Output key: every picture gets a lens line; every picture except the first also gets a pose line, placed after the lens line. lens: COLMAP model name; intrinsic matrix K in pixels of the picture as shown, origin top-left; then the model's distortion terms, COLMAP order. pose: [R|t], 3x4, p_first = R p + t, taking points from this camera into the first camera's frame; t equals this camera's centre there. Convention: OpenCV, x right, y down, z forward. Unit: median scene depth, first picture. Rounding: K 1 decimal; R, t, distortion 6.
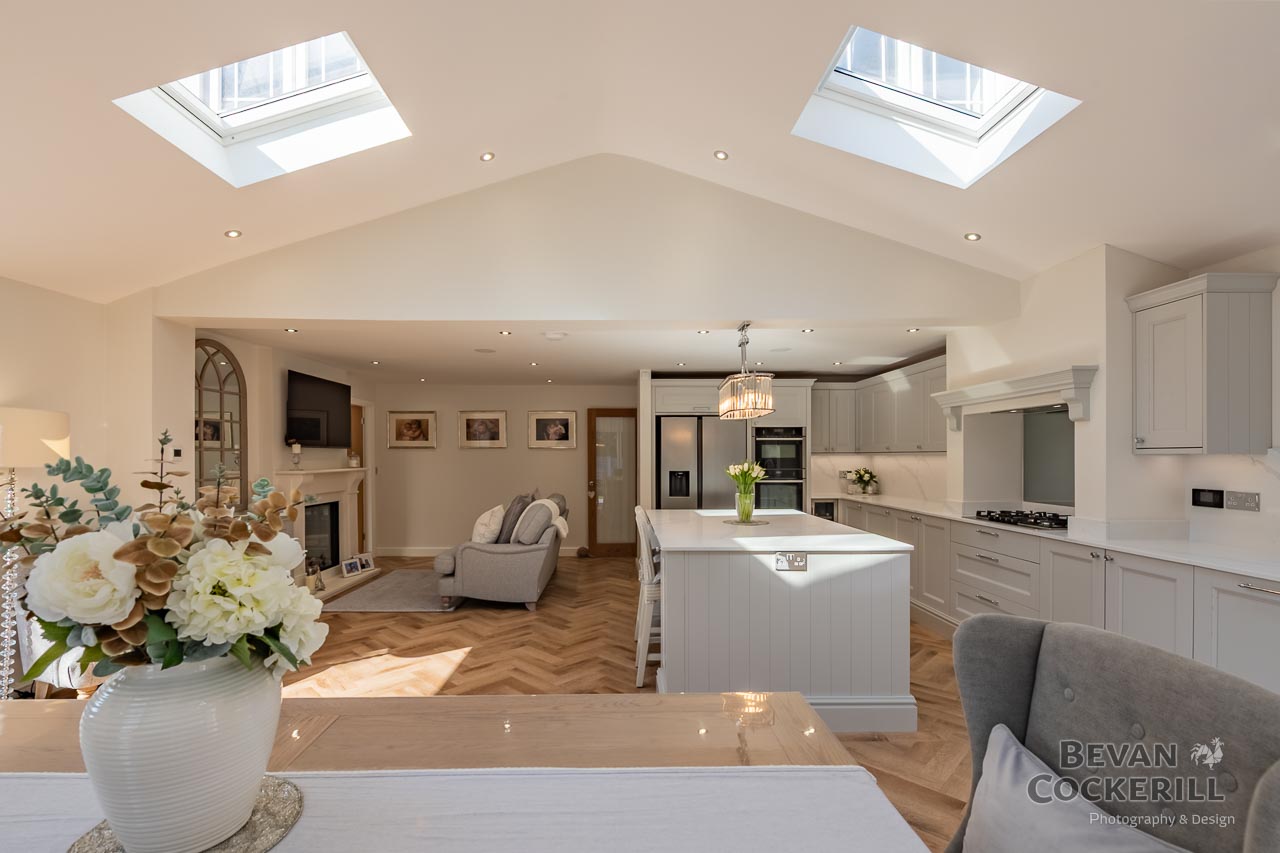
lens RADIAL K [[574.7, 0, 635.2], [0, 574.7, 460.3], [0, 0, 1]] dist [-0.008157, -0.002645]
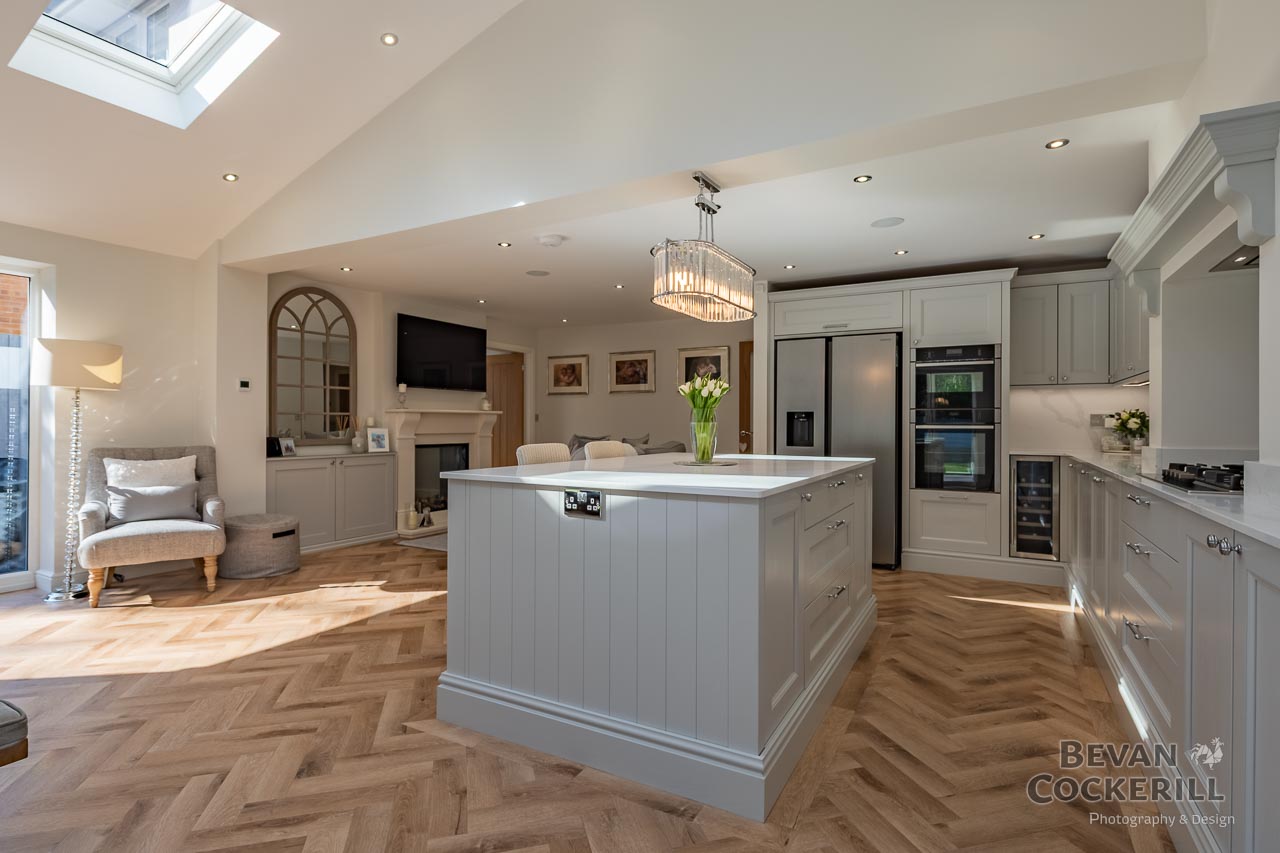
lens RADIAL K [[643.2, 0, 657.6], [0, 643.2, 419.9], [0, 0, 1]] dist [0.005394, -0.004757]
pose [[0.869571, 0.000752, -0.493808, 0.477974], [-0.007527, 0.999903, -0.011733, 0.058850], [0.493751, 0.013920, 0.869492, 0.263972]]
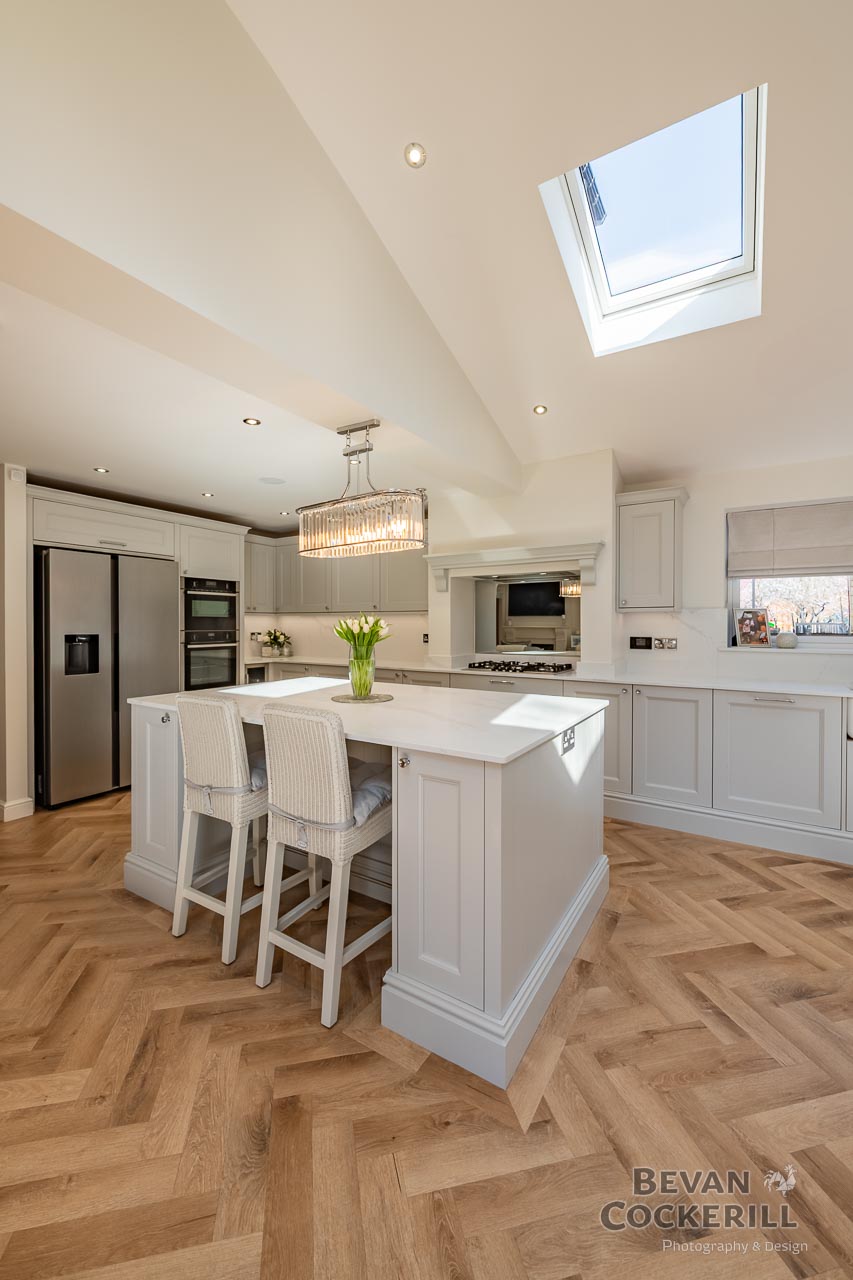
lens RADIAL K [[505.2, 0, 420.2], [0, 505.2, 627.0], [0, 0, 1]] dist [0.000274, -0.003478]
pose [[0.559020, -0.001851, 0.829152, -0.267878], [0.003503, 0.999994, -0.000129, 0.016850], [-0.829147, 0.002977, 0.559023, 0.525608]]
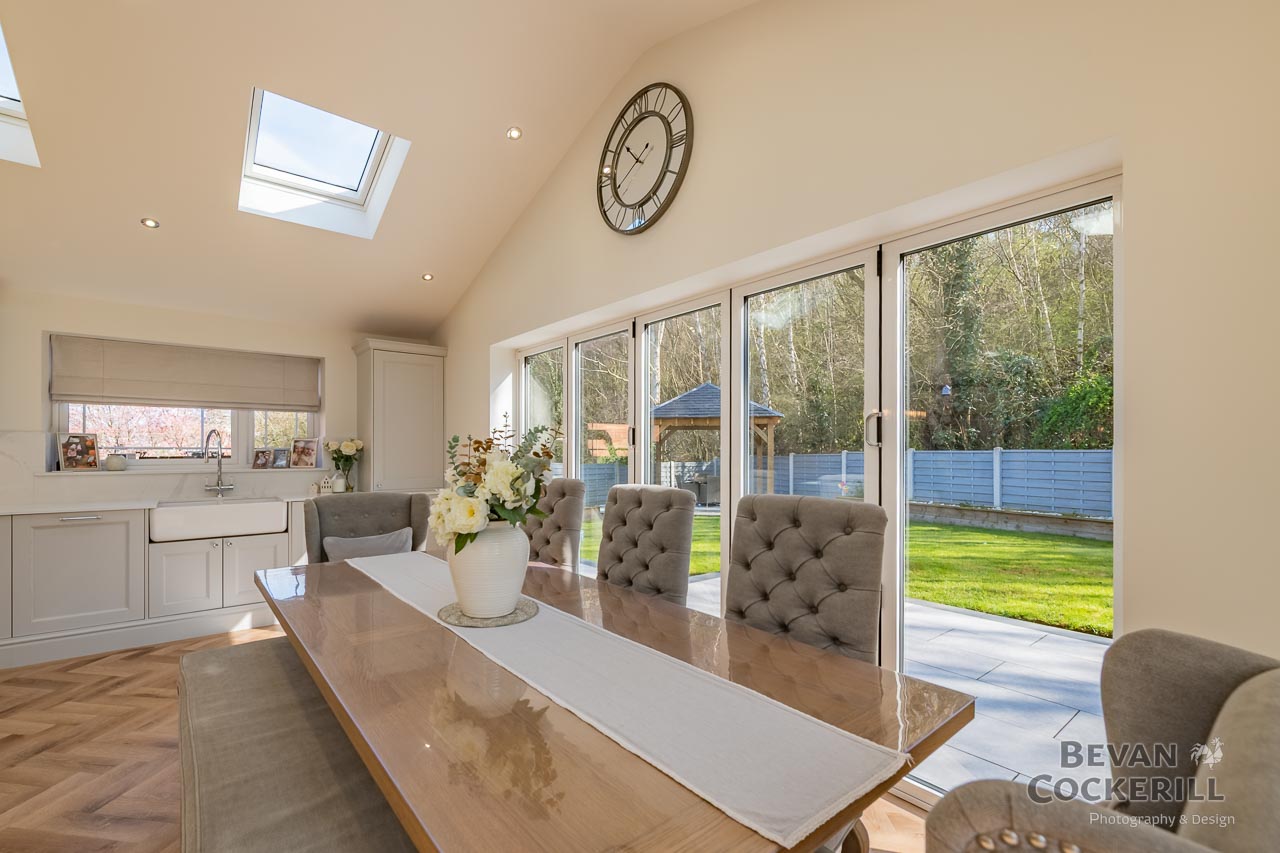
lens RADIAL K [[548.1, 0, 578.9], [0, 548.1, 447.3], [0, 0, 1]] dist [-0.002322, -0.000108]
pose [[-0.573443, 0.002994, 0.819240, -0.516584], [0.009013, 0.999956, 0.002654, 0.016857], [-0.819196, 0.008905, -0.573444, 0.369278]]
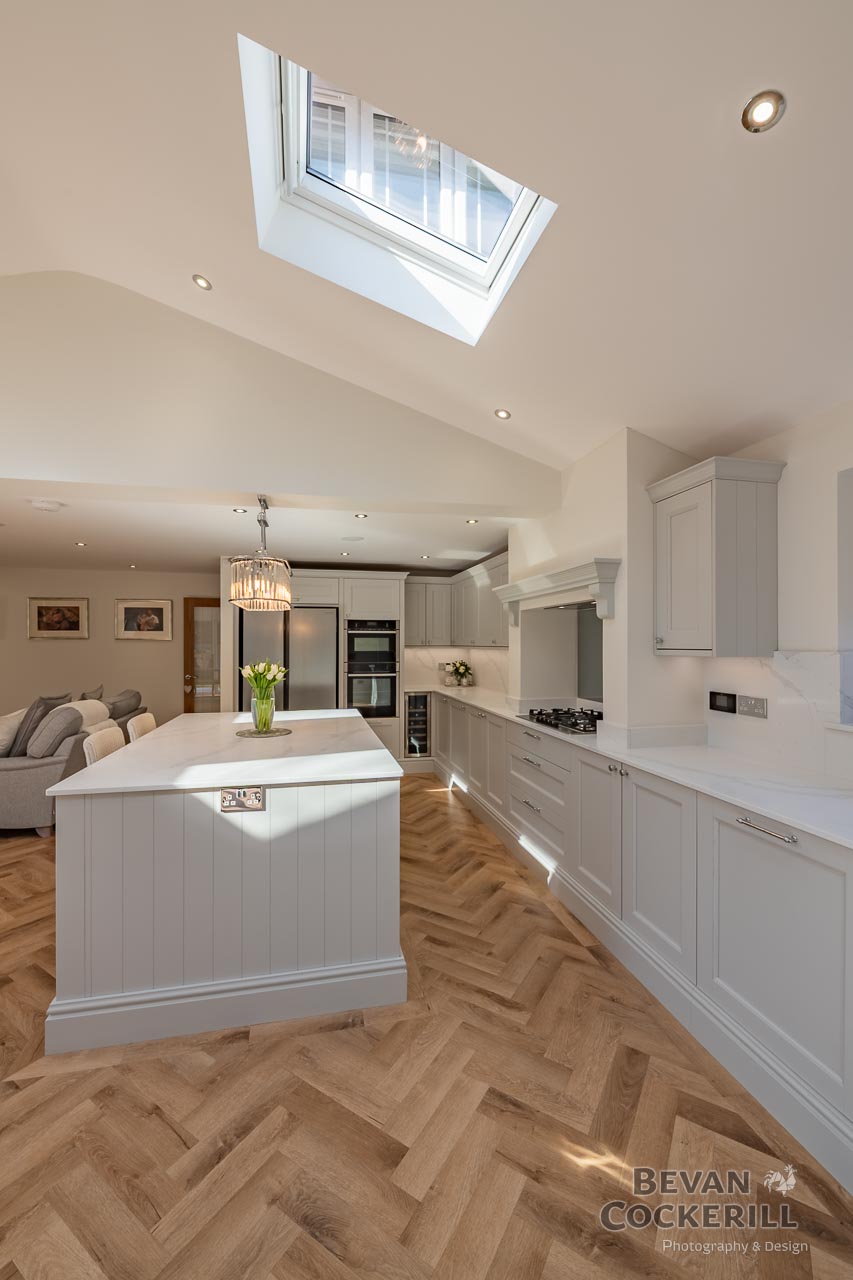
lens RADIAL K [[505.2, 0, 429.1], [0, 505.2, 642.1], [0, 0, 1]] dist [0.000274, -0.003478]
pose [[0.978891, 0.003109, 0.204359, 0.252336], [-0.001198, 0.999954, -0.009473, -0.017259], [-0.204379, 0.009029, 0.978850, 0.195859]]
